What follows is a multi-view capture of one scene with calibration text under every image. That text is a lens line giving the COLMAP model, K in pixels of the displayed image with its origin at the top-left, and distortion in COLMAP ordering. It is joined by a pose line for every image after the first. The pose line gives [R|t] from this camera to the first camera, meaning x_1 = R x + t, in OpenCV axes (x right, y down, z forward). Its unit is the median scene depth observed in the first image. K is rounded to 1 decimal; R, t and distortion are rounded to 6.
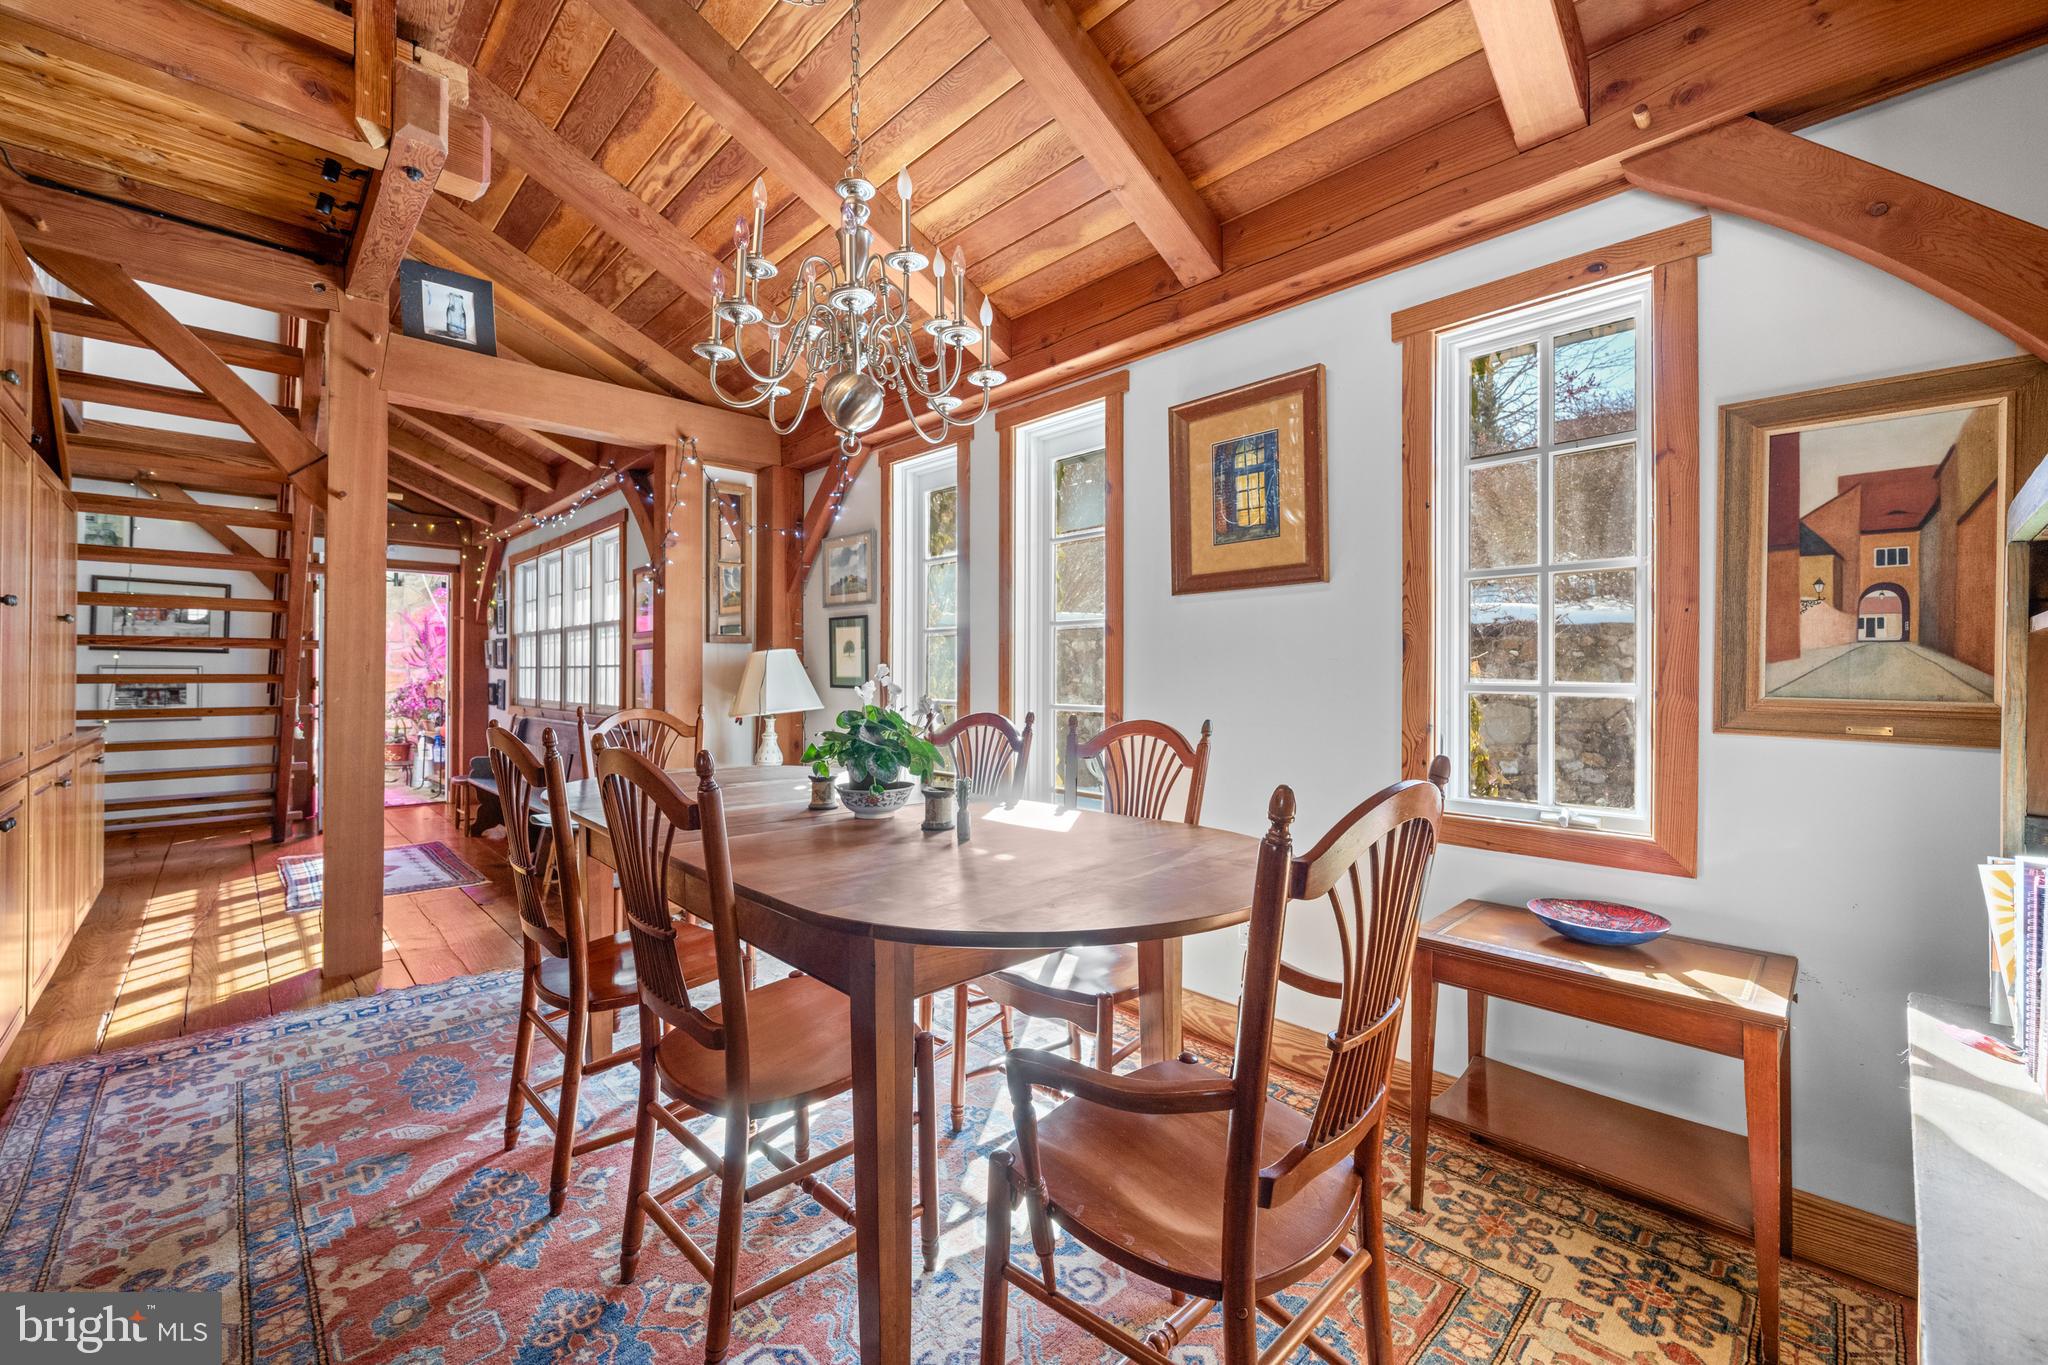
lens RADIAL K [[813.9, 0, 1016.5], [0, 813.9, 667.9], [0, 0, 1]] dist [-0.002946, 0.000652]
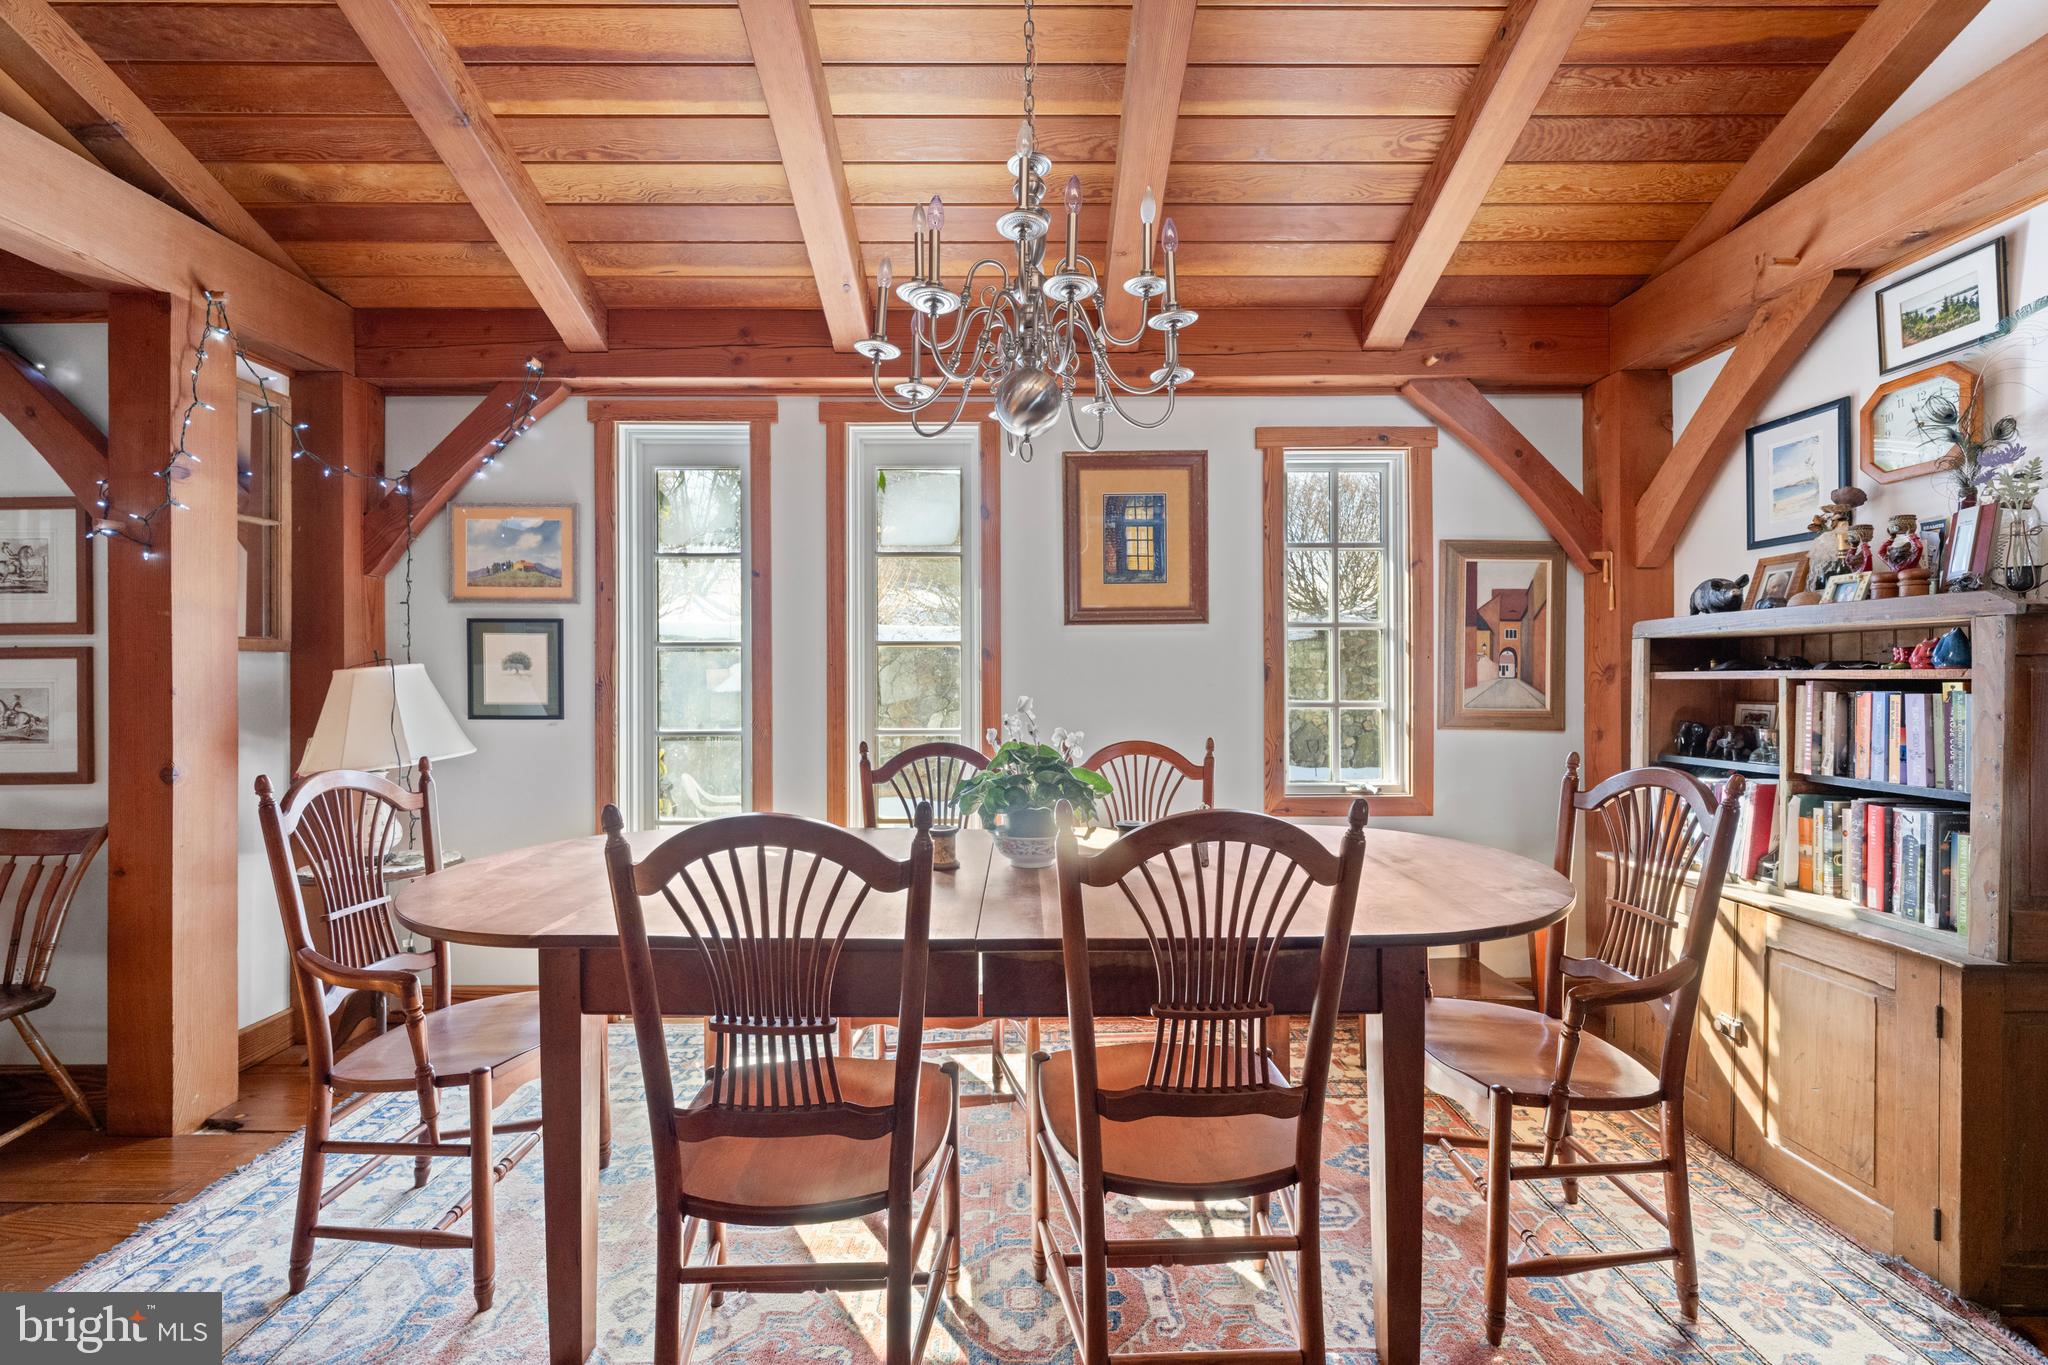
lens RADIAL K [[813.9, 0, 1004.0], [0, 813.9, 679.2], [0, 0, 1]] dist [-0.002946, 0.000652]
pose [[0.691110, -0.004267, 0.722737, -0.464581], [-0.001055, 0.999976, 0.006913, -0.016915], [-0.722749, -0.005540, 0.691089, 0.216572]]
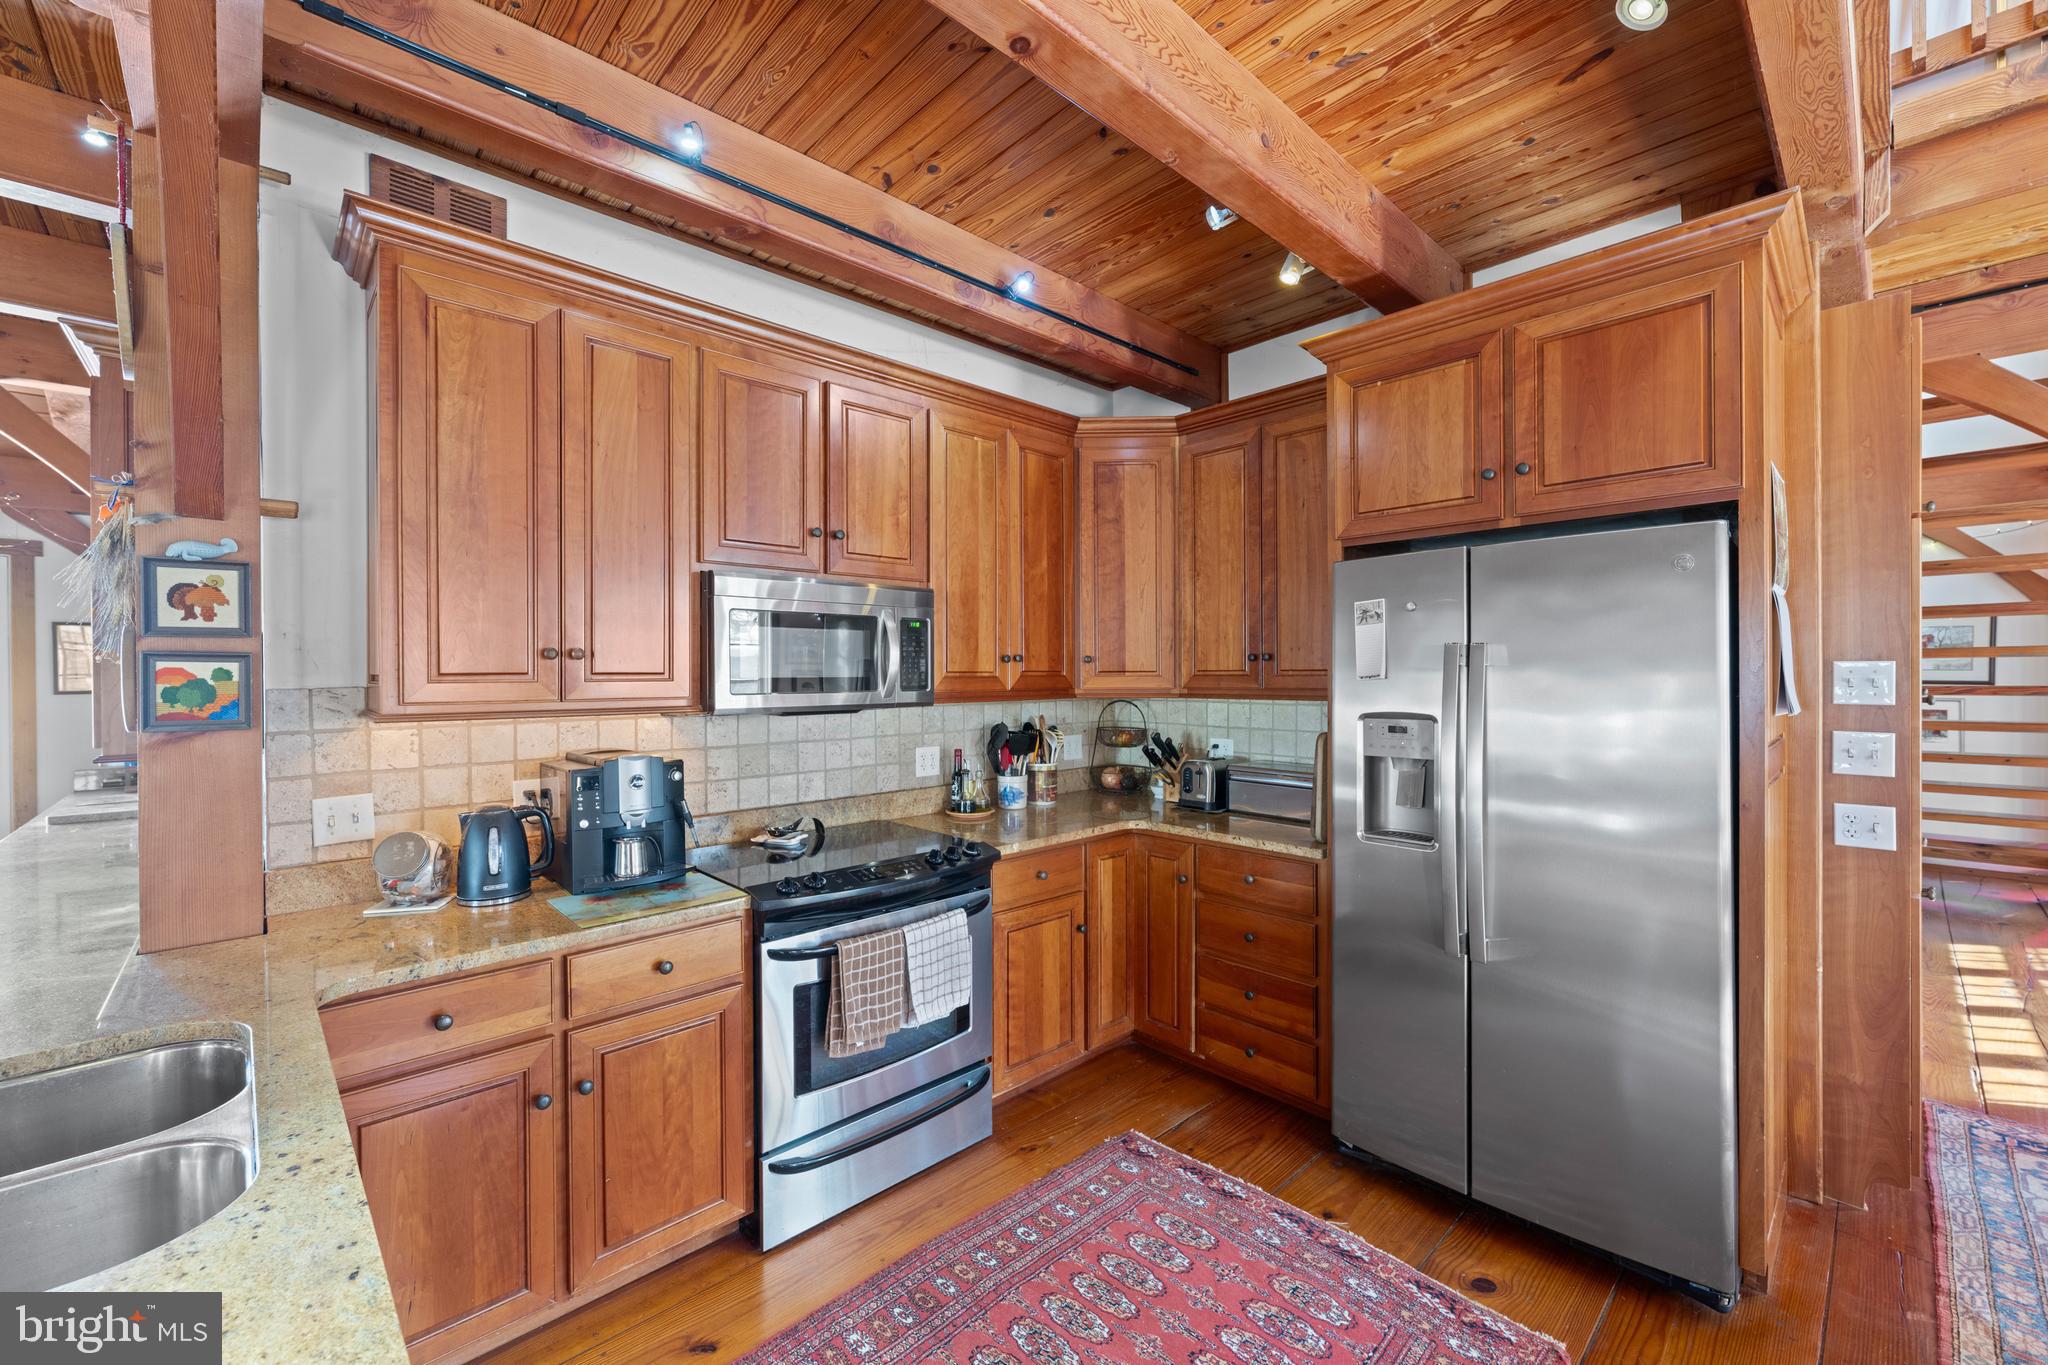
lens RADIAL K [[813.9, 0, 1033.1], [0, 813.9, 675.5], [0, 0, 1]] dist [-0.002946, 0.000652]
pose [[-0.013217, 0.004668, -0.999902, -0.041087], [0.016559, 0.999853, 0.004449, -0.082910], [0.999776, -0.016499, -0.013293, -0.149057]]
